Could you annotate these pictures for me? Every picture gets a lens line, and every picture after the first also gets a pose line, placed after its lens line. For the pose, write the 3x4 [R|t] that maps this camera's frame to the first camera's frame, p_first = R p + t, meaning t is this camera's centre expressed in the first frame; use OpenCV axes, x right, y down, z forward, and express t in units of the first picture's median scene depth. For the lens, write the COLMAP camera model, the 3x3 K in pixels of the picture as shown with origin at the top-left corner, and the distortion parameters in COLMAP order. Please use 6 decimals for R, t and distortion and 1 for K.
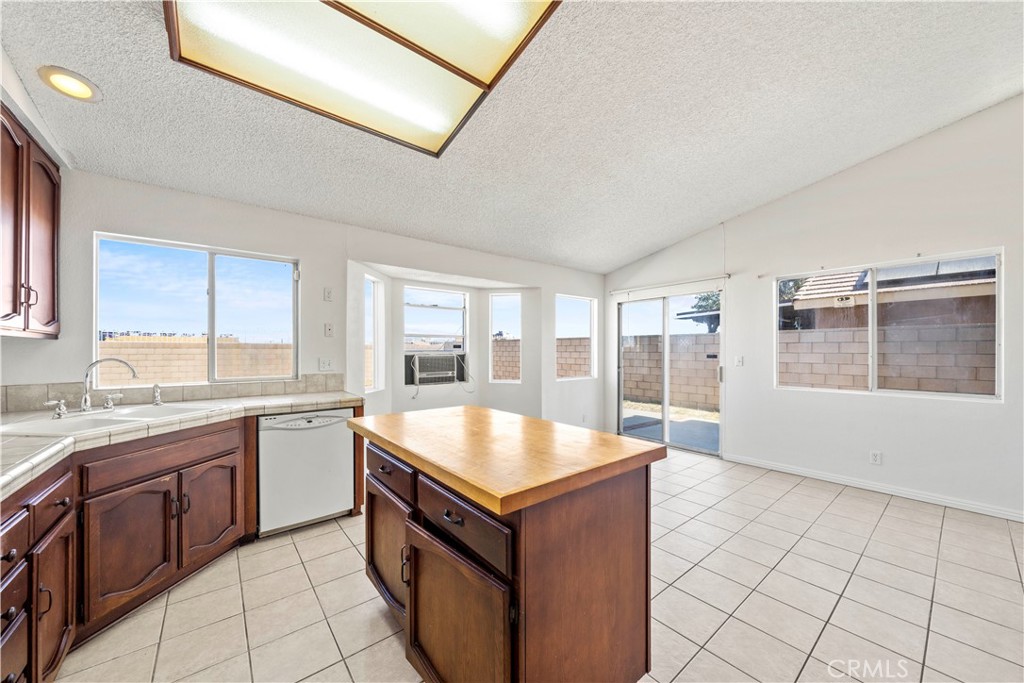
lens RADIAL K [[368.2, 0, 510.0], [0, 368.2, 351.9], [0, 0, 1]] dist [-0.004272, 0.000380]
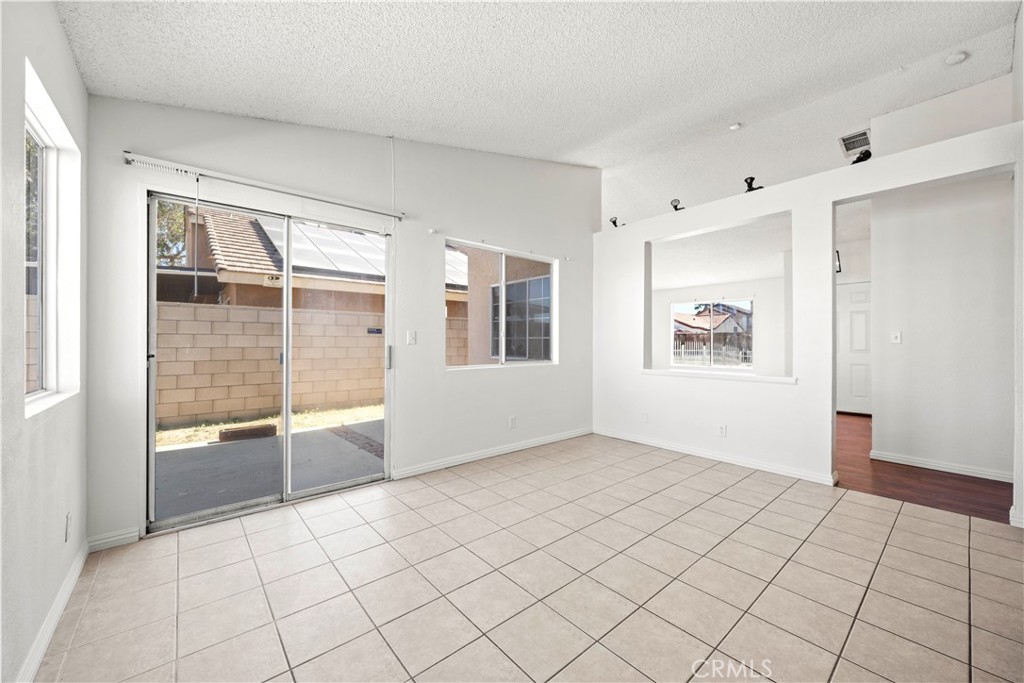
lens RADIAL K [[388.7, 0, 508.5], [0, 388.7, 341.5], [0, 0, 1]] dist [-0.001469, -0.000234]
pose [[-0.023170, 0.003236, 0.999726, -0.190076], [-0.000499, 0.999995, -0.003248, 0.041727], [-0.999731, -0.000574, -0.023168, 0.974080]]
